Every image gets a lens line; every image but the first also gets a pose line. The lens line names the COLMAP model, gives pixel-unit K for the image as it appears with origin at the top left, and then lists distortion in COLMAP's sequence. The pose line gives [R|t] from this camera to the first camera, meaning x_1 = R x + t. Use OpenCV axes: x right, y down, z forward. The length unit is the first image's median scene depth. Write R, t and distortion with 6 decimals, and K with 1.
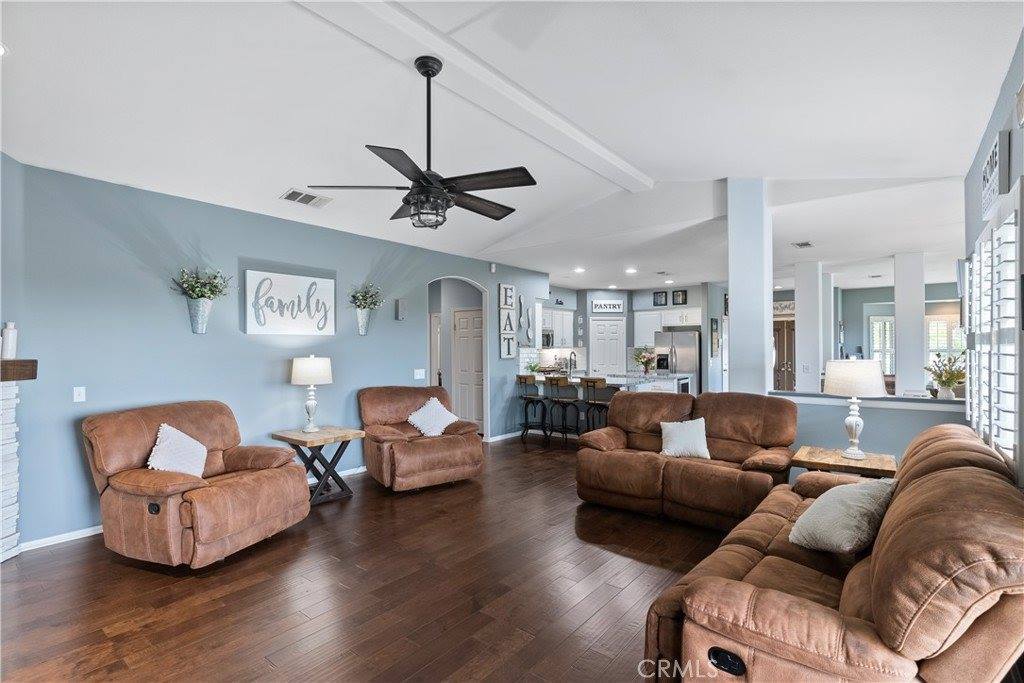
lens RADIAL K [[493.5, 0, 512.0], [0, 493.5, 341.5], [0, 0, 1]] dist [-0.000376, 0.000731]
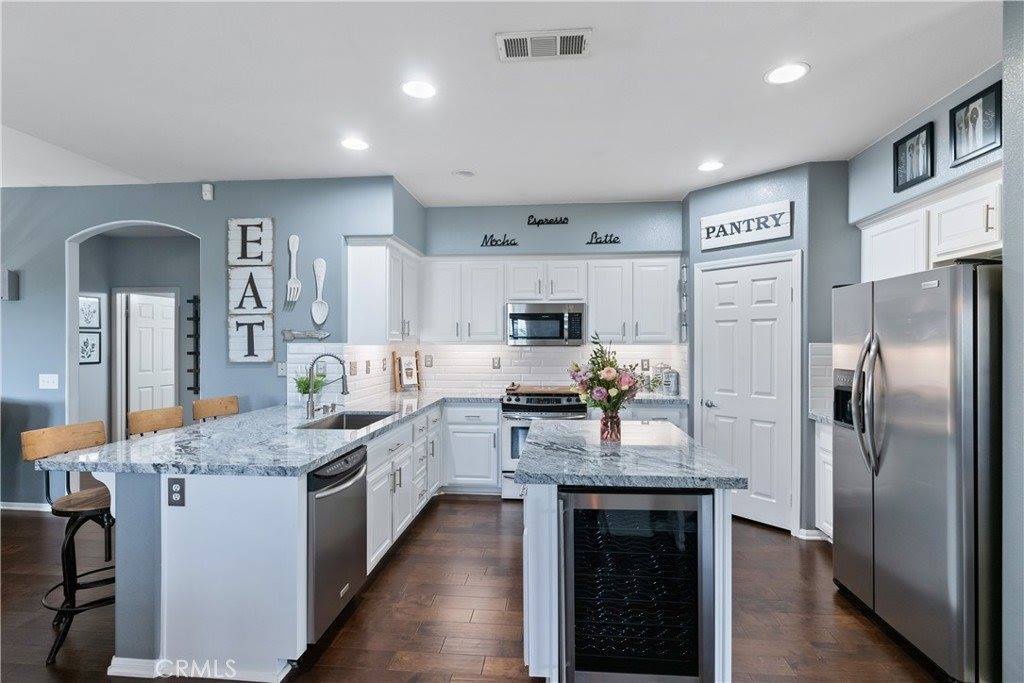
lens RADIAL K [[493.5, 0, 512.0], [0, 493.5, 341.5], [0, 0, 1]] dist [-0.000376, 0.000731]
pose [[0.546212, 0.000825, -0.837646, 0.561594], [0.006967, 0.999960, 0.005527, 0.011003], [0.837618, -0.008855, 0.546185, 0.939712]]
